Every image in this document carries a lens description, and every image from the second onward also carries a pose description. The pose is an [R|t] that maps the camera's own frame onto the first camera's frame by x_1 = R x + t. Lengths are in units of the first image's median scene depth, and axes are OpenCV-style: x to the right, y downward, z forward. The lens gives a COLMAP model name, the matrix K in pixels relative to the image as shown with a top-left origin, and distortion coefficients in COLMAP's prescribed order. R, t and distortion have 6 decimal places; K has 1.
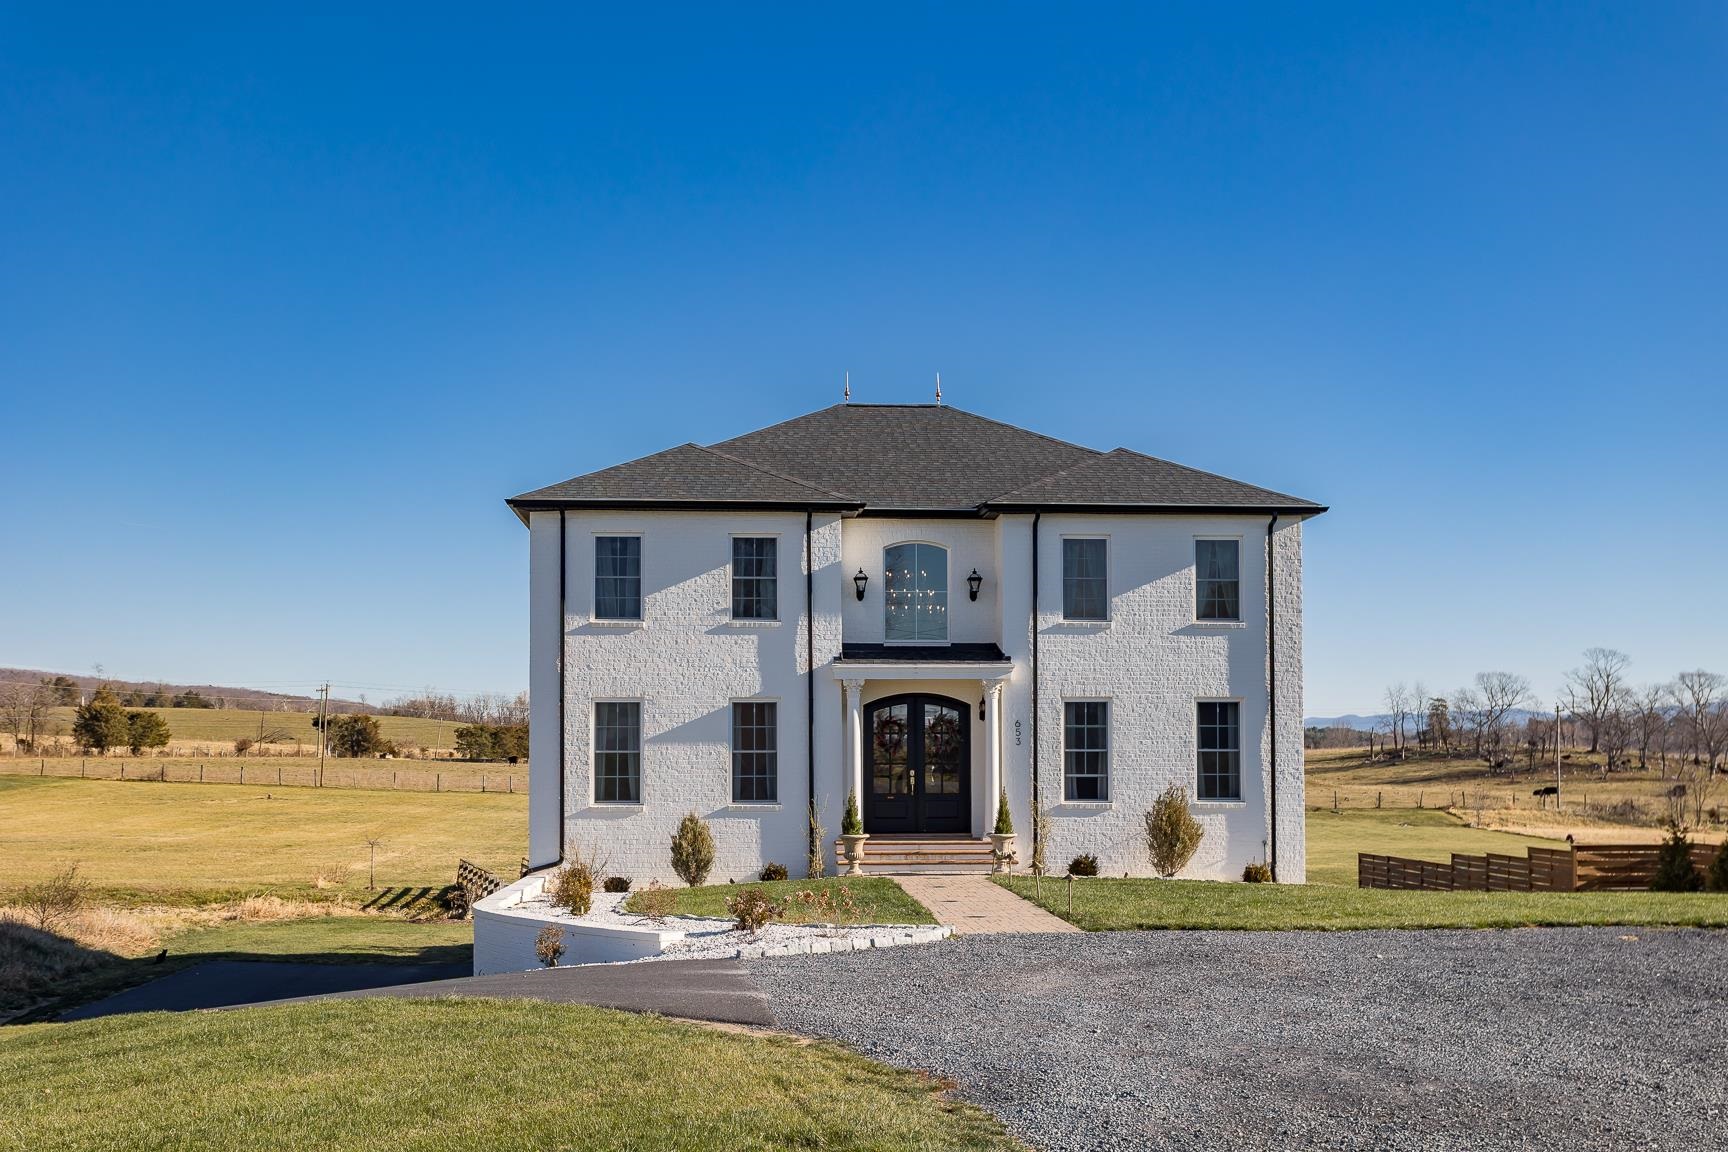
lens RADIAL K [[2312.5, 0, 865.5], [0, 2312.5, 579.0], [0, 0, 1]] dist [0.014029, 0.000000]
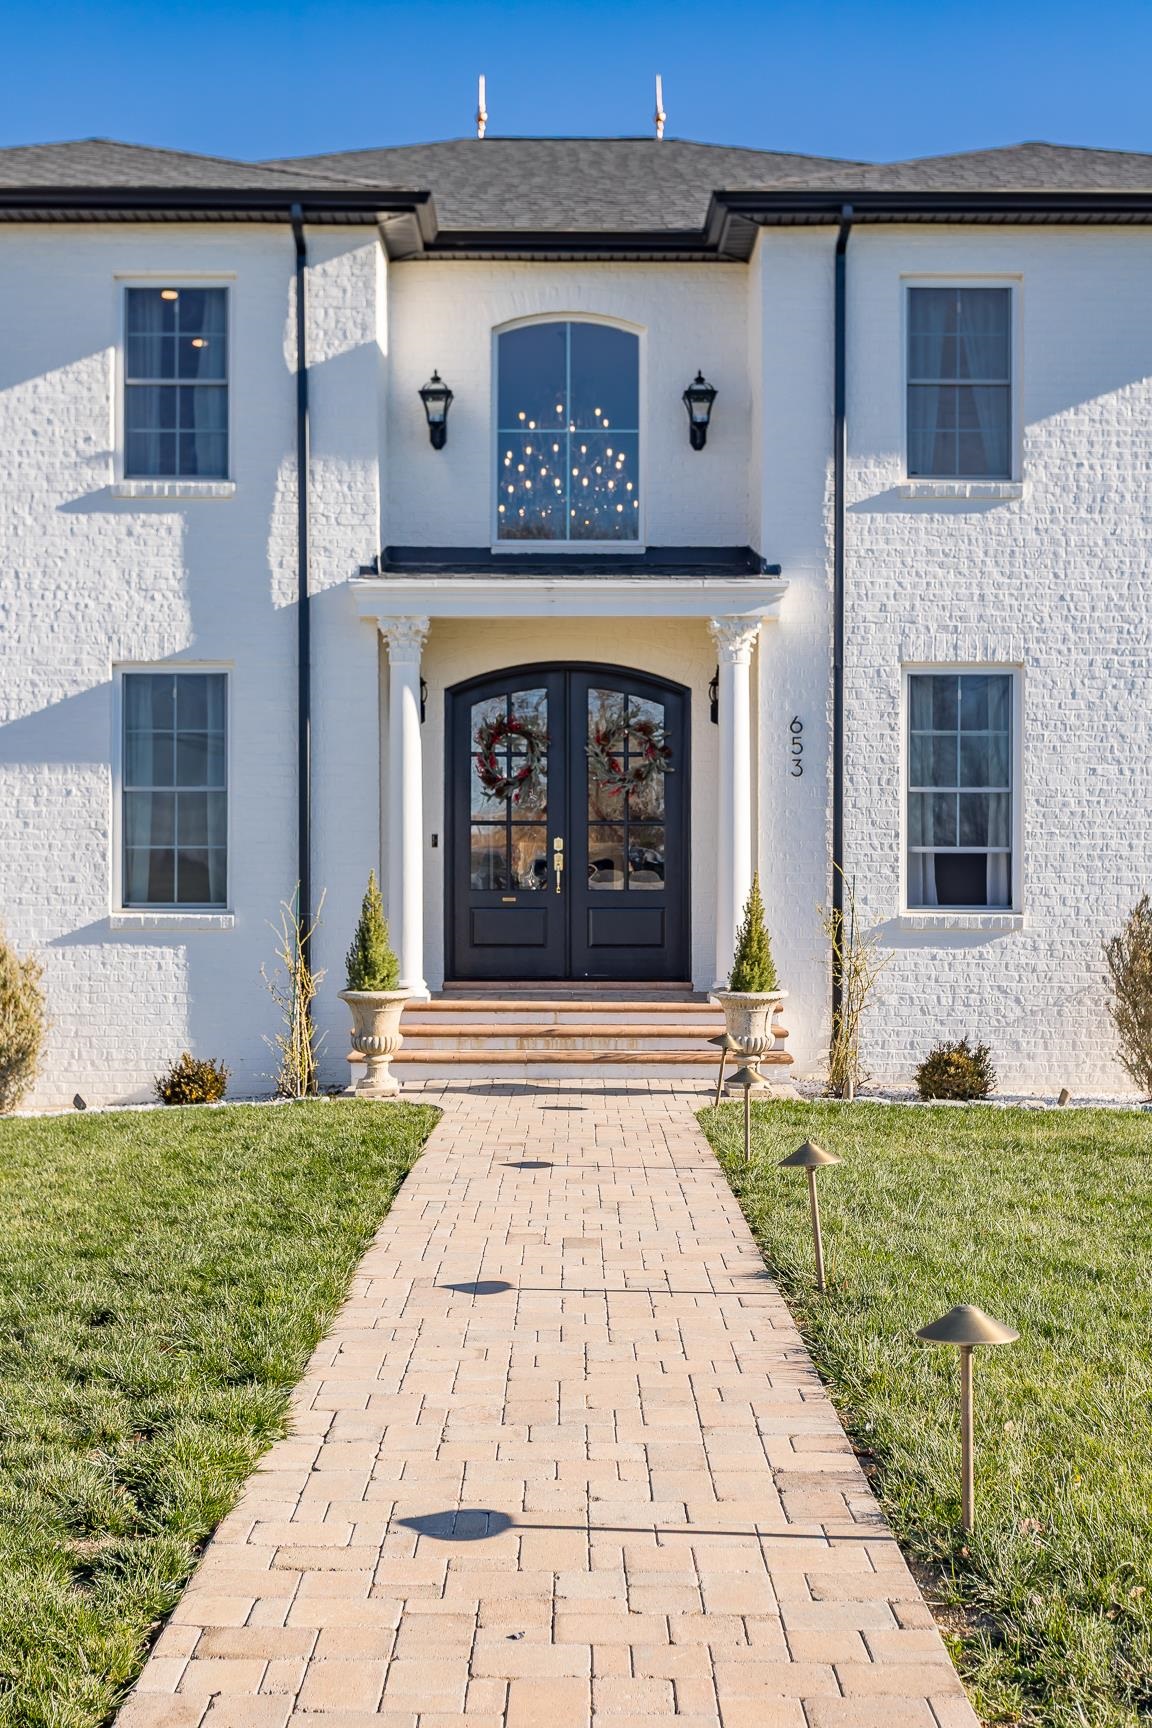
lens RADIAL K [[2312.5, 0, 552.7], [0, 2312.5, 745.6], [0, 0, 1]] dist [0.014029, 0.000000]
pose [[0.998084, 0.002503, -0.061823, 0.047637], [-0.000964, 0.999689, 0.024913, 0.055800], [0.061866, -0.024806, 0.997776, 0.577725]]
